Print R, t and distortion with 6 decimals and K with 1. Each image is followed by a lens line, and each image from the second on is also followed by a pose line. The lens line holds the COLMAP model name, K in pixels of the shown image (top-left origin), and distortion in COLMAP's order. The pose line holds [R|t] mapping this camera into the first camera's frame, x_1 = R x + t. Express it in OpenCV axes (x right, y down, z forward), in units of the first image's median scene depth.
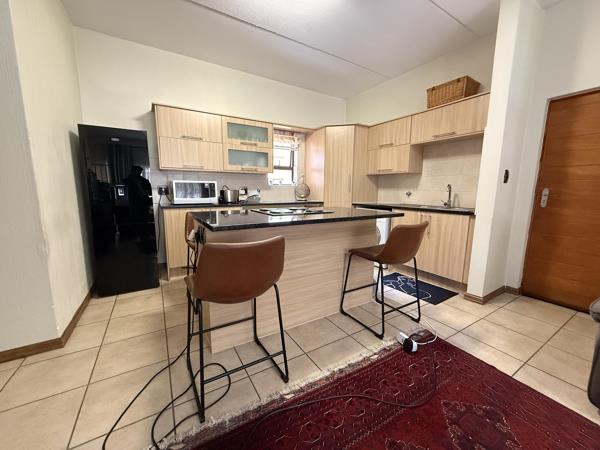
lens RADIAL K [[239.1, 0, 298.4], [0, 239.1, 225.1], [0, 0, 1]] dist [-0.000822, 0.000026]
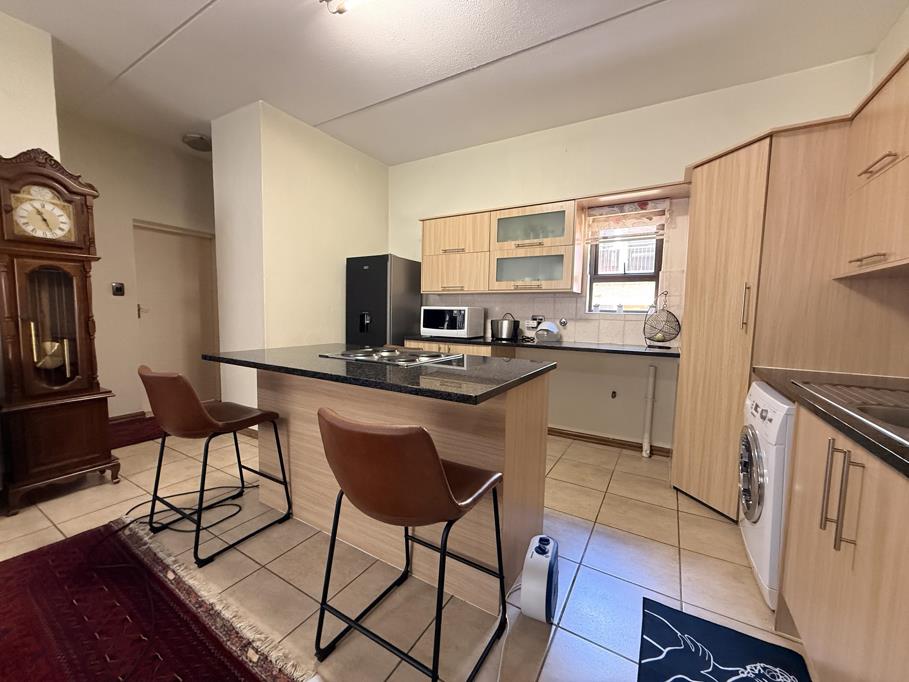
lens RADIAL K [[362.2, 0, 452.1], [0, 362.2, 341.2], [0, 0, 1]] dist [-0.000822, 0.000026]
pose [[0.471540, 0.073056, -0.878814, 0.513923], [-0.144380, 0.989511, 0.004789, -0.074287], [0.869945, 0.124625, 0.477141, 0.418171]]
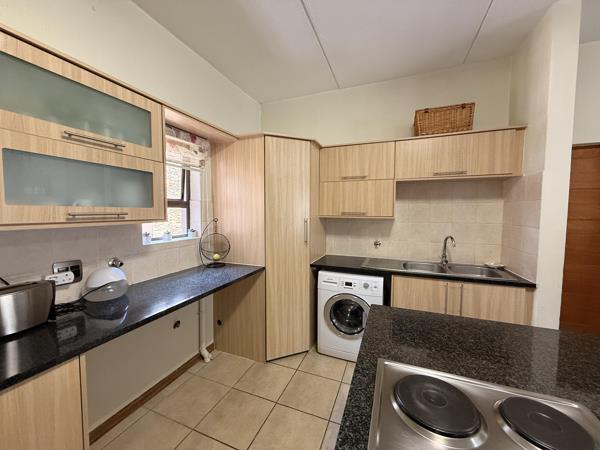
lens RADIAL K [[239.1, 0, 298.4], [0, 239.1, 225.1], [0, 0, 1]] dist [-0.000822, 0.000026]
pose [[0.800339, -0.040330, 0.598190, -0.179559], [0.092769, 0.994049, -0.057101, -0.173888], [-0.592328, 0.101194, 0.799317, 0.560154]]
